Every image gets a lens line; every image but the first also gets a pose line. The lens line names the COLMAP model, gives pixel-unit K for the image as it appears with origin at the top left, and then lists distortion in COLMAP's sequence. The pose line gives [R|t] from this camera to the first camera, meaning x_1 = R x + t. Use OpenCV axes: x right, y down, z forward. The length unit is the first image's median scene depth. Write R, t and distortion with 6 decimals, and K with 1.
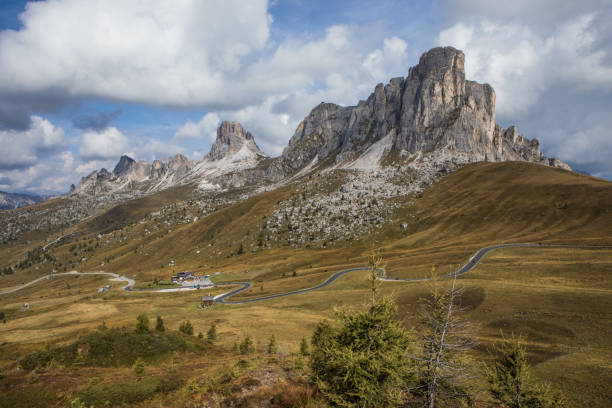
lens RADIAL K [[425.5, 0, 307.7], [0, 425.5, 202.6], [0, 0, 1]] dist [-0.105964, 0.065957]
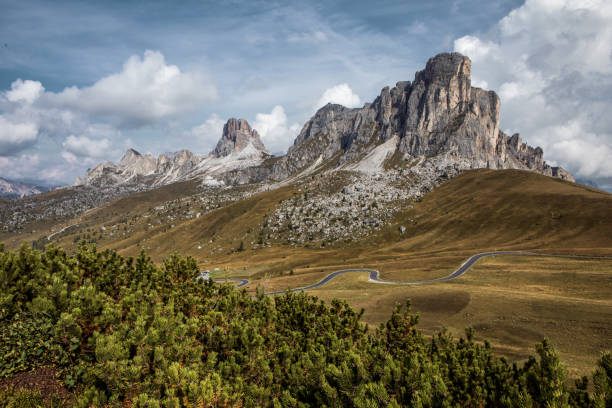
lens RADIAL K [[425.5, 0, 307.9], [0, 425.5, 204.2], [0, 0, 1]] dist [-0.105964, 0.065957]
pose [[0.999296, 0.036303, -0.009453, 0.005477], [-0.036250, 0.999326, 0.005717, -0.001867], [0.009654, -0.005371, 0.999939, -0.010416]]
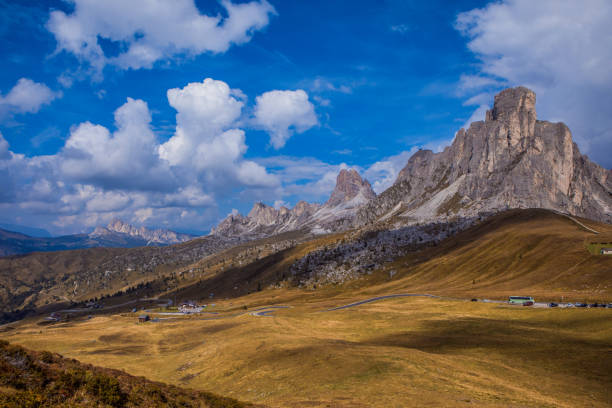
lens RADIAL K [[425.5, 0, 307.0], [0, 425.5, 201.0], [0, 0, 1]] dist [-0.105964, 0.065957]
pose [[0.932821, -0.007173, -0.360269, 0.243266], [-0.032855, 0.993944, -0.104861, -0.002678], [0.358840, 0.109653, 0.926936, -0.016185]]
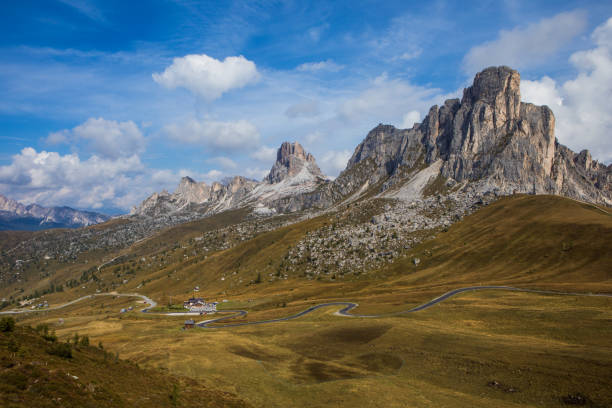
lens RADIAL K [[466.8, 0, 307.8], [0, 466.8, 202.6], [0, 0, 1]] dist [-0.095218, 0.071878]
pose [[0.984436, 0.014701, -0.175129, 0.100989], [-0.023495, 0.998559, -0.048247, -0.014244], [0.174167, 0.051610, 0.983363, -0.063163]]
